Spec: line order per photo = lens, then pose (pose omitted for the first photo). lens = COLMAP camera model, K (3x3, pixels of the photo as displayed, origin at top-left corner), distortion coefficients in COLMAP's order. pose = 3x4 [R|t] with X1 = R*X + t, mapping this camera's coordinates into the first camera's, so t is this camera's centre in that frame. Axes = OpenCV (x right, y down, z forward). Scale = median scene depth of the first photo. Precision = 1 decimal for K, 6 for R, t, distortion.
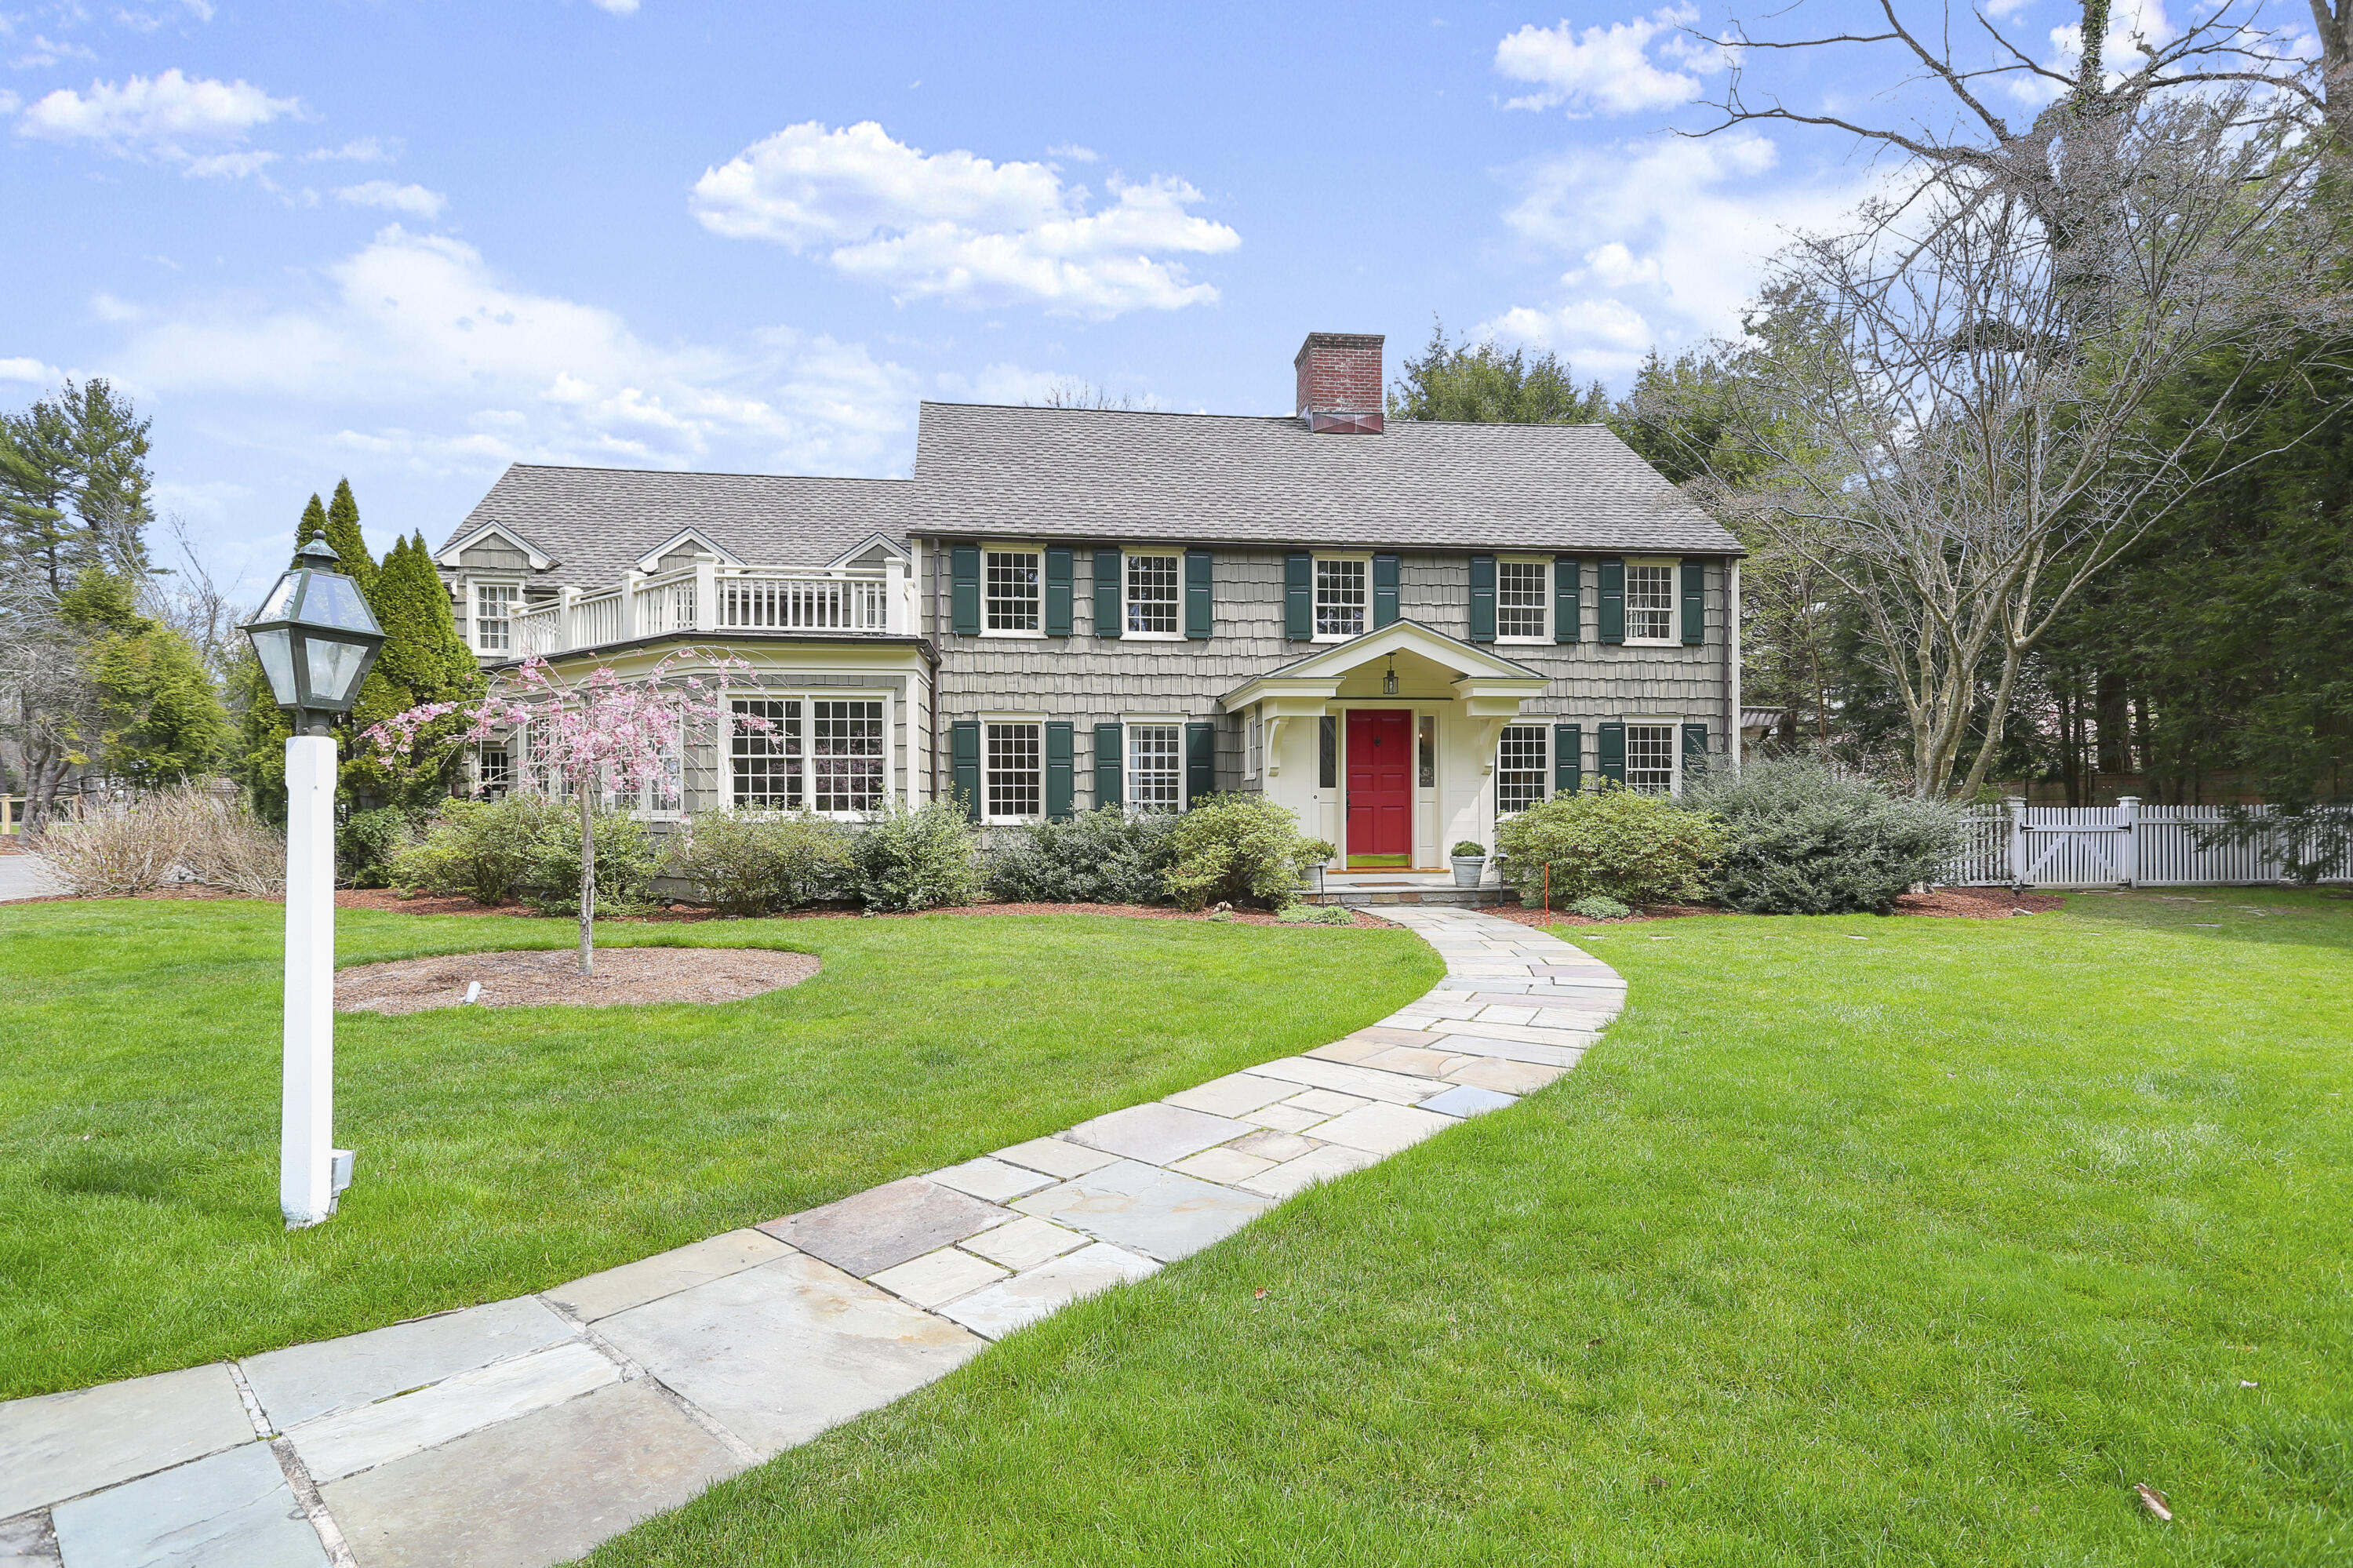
lens RADIAL K [[1156.5, 0, 1173.8], [0, 1156.5, 807.9], [0, 0, 1]] dist [0.023281, -0.010674]
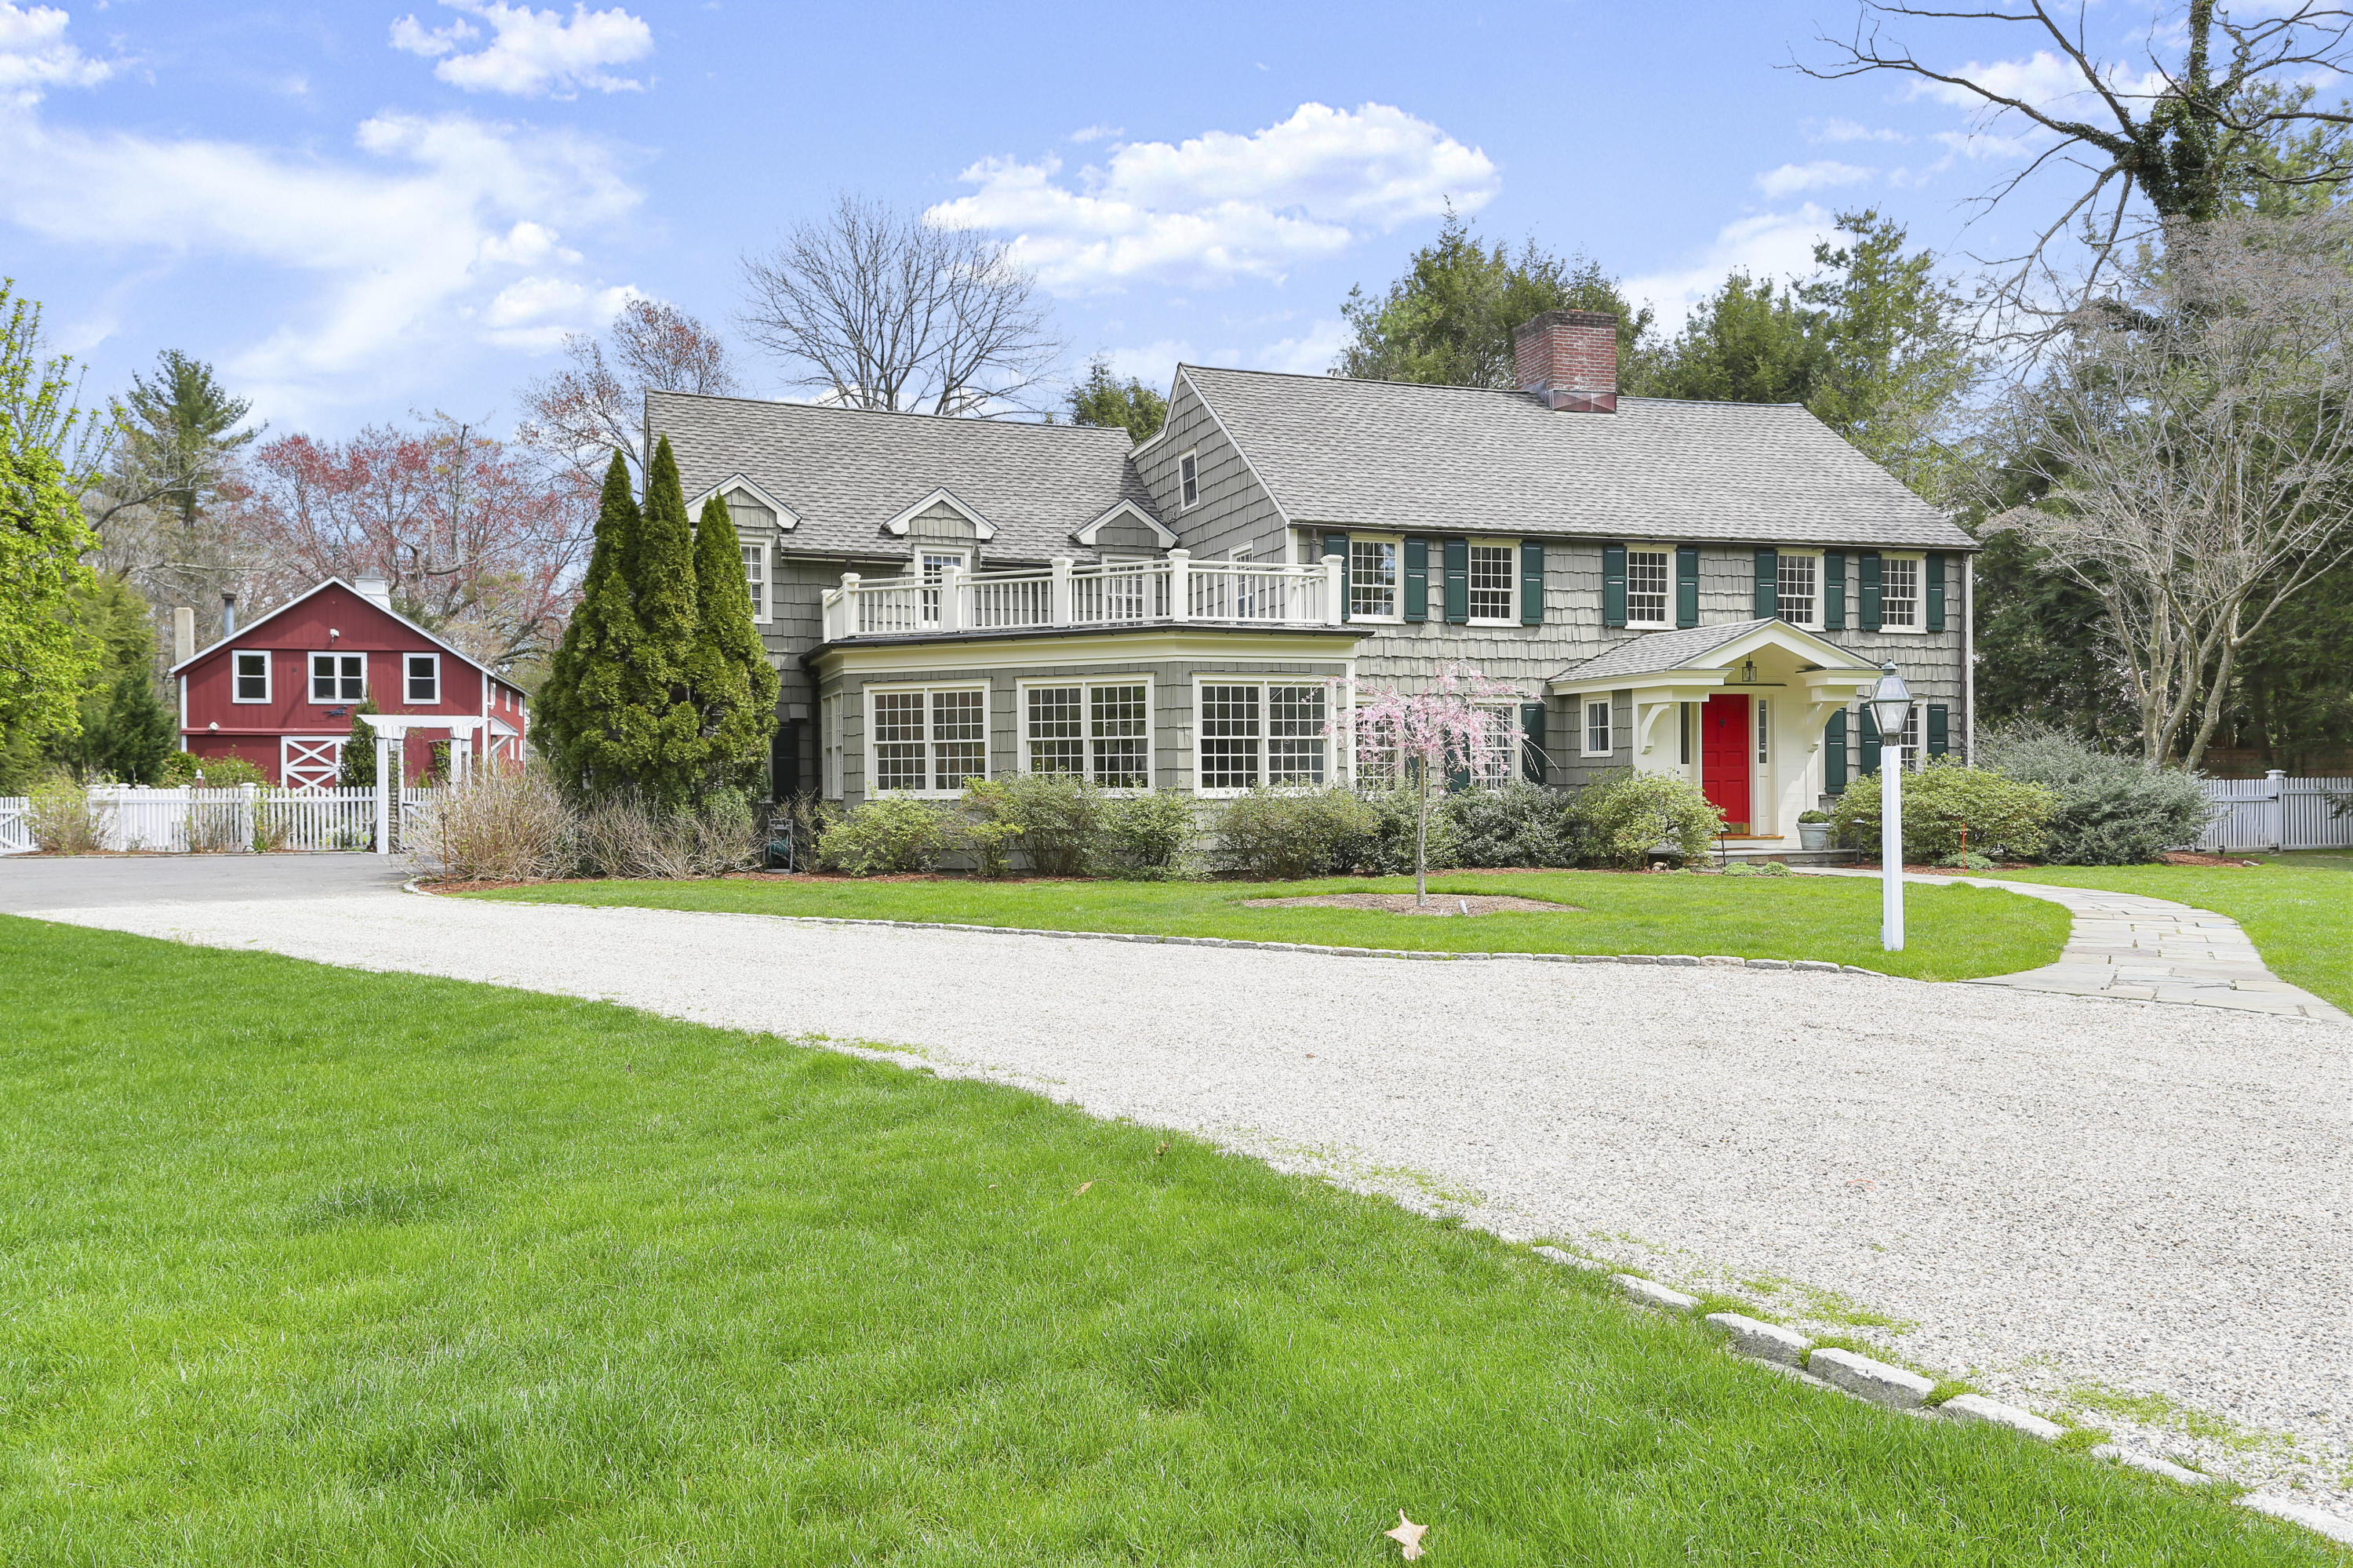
lens RADIAL K [[1697.3, 0, 1176.5], [0, 1697.3, 784.0], [0, 0, 1]] dist [0.192148, -0.190509]
pose [[0.974048, -0.005533, 0.226274, -0.661498], [0.006064, 0.999980, -0.001654, 0.001425], [-0.226260, 0.002983, 0.974062, -0.470349]]
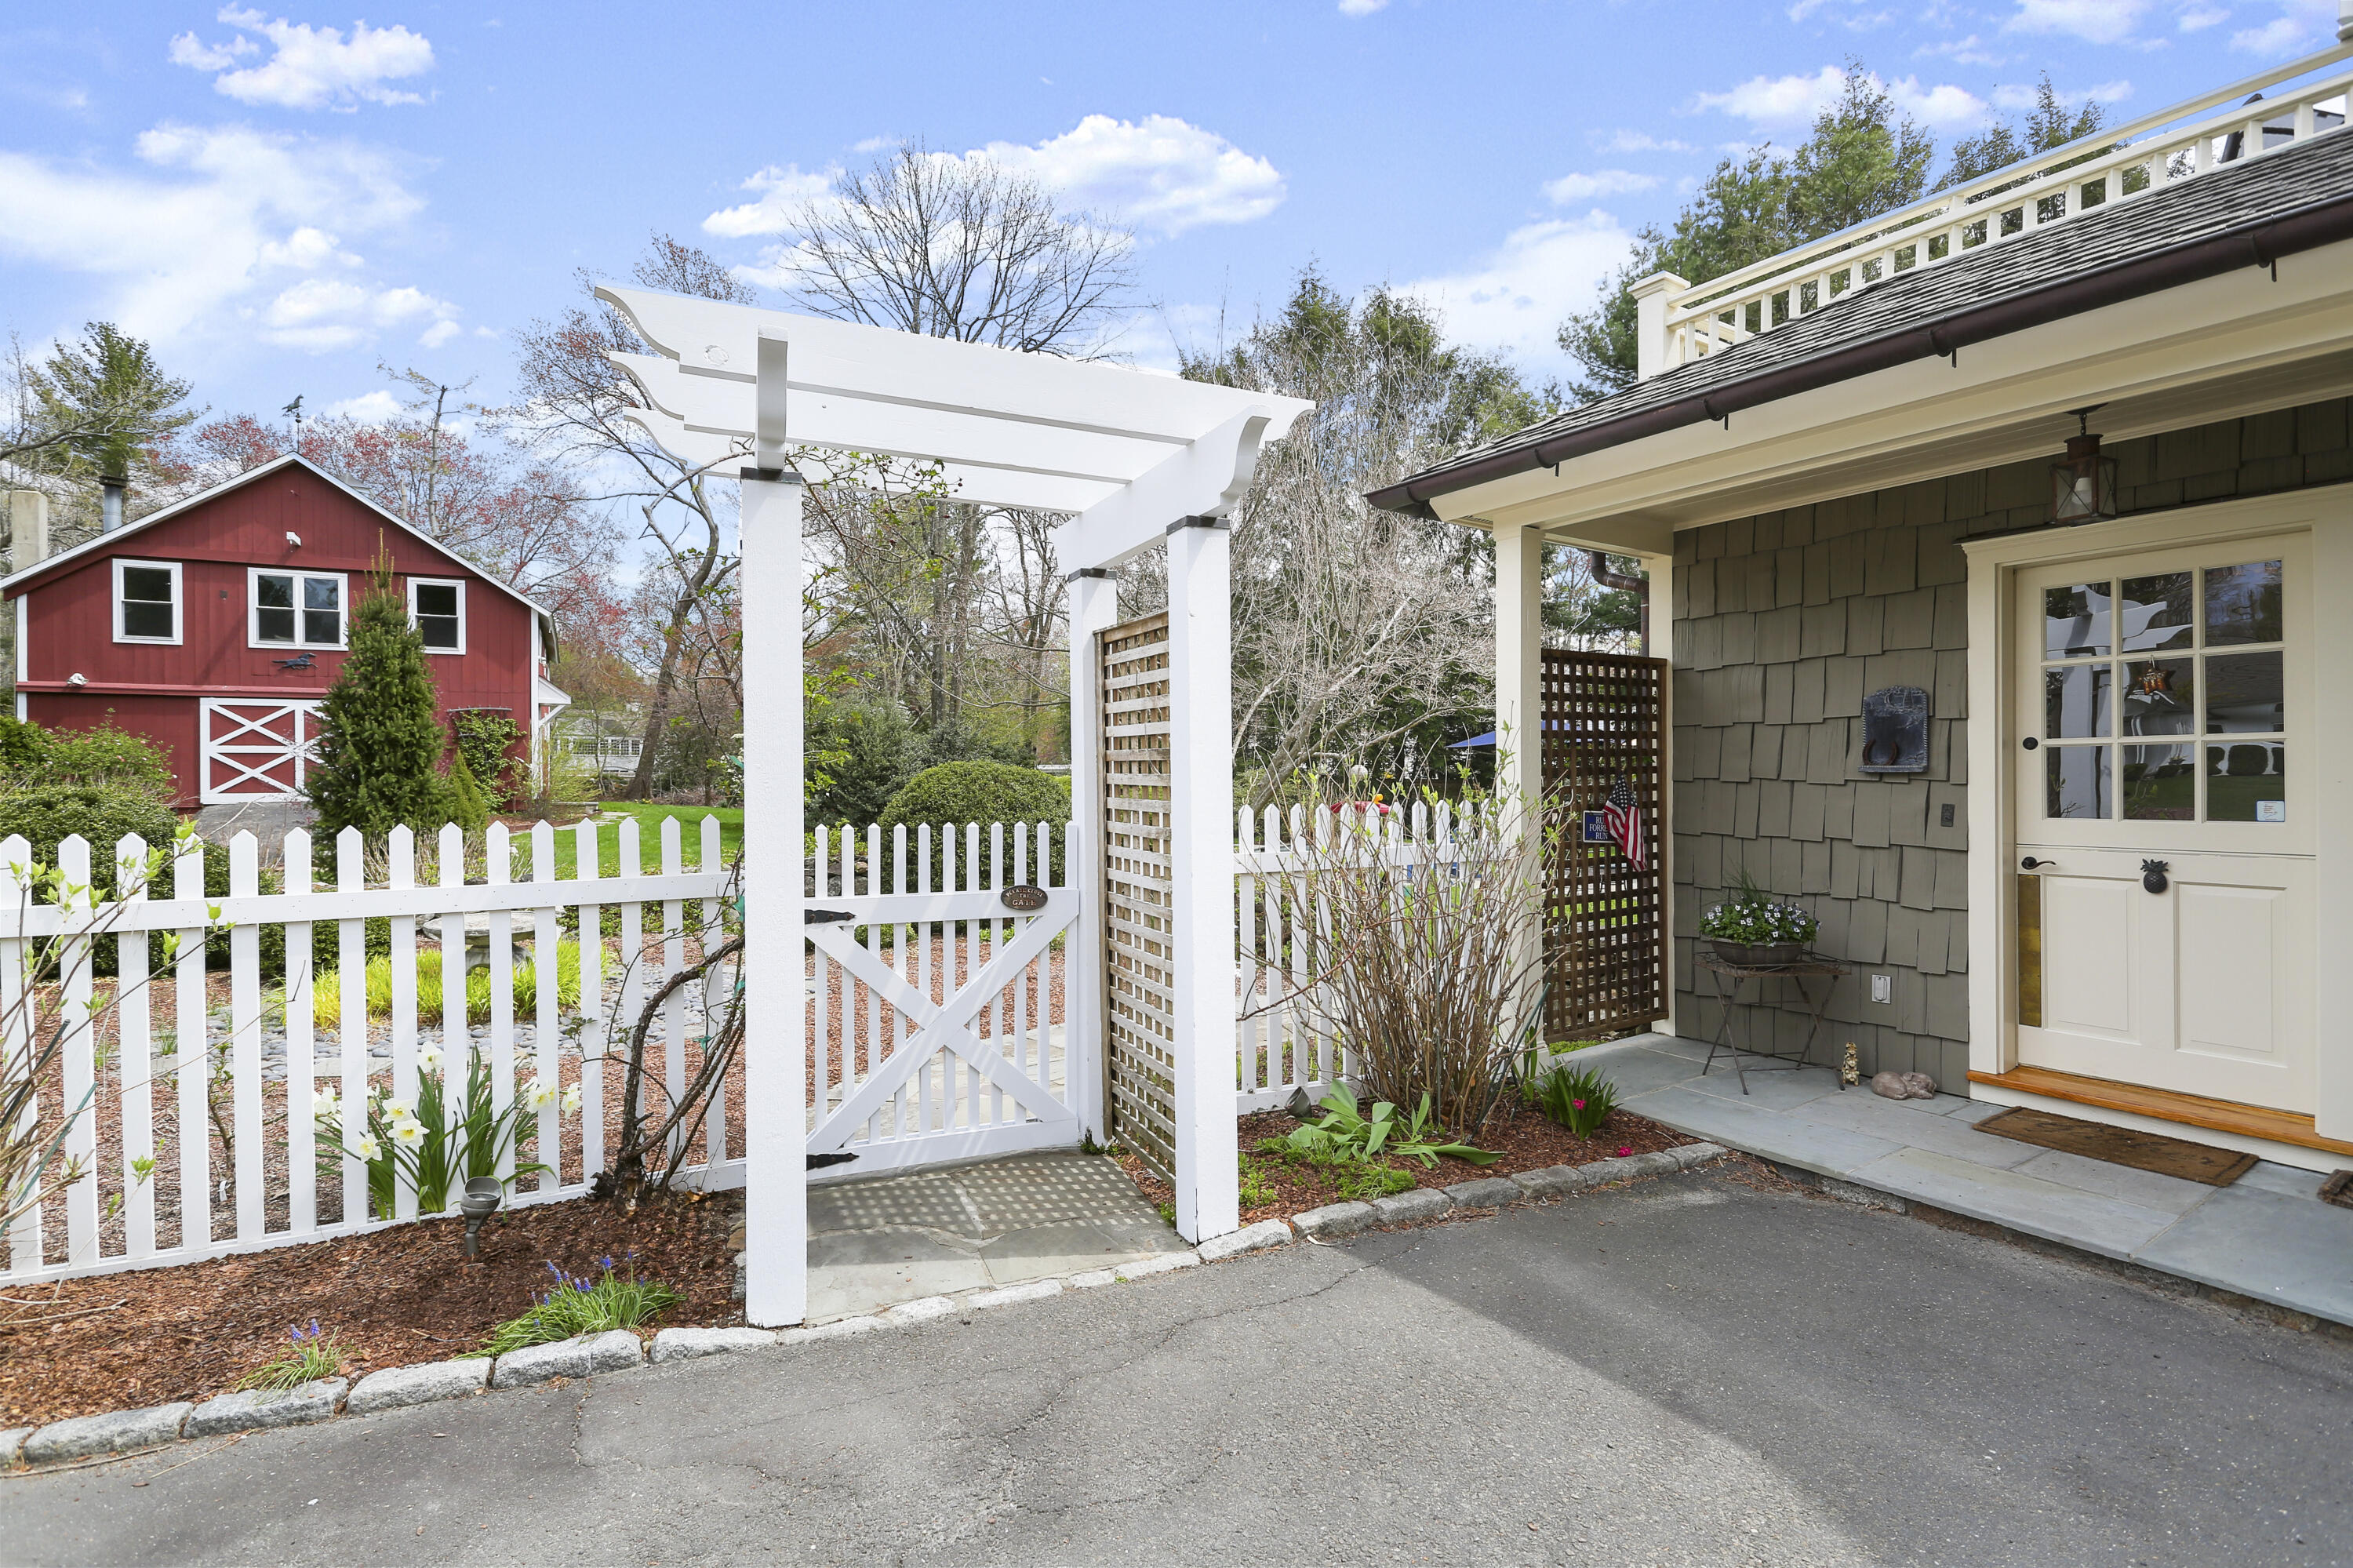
lens RADIAL K [[1113.3, 0, 1175.8], [0, 1113.3, 776.7], [0, 0, 1]] dist [0.022215, -0.014191]
pose [[0.897929, -0.003855, 0.440123, -1.116171], [0.002304, 0.999989, 0.004059, -0.013130], [-0.440134, -0.002631, 0.897928, 1.503631]]
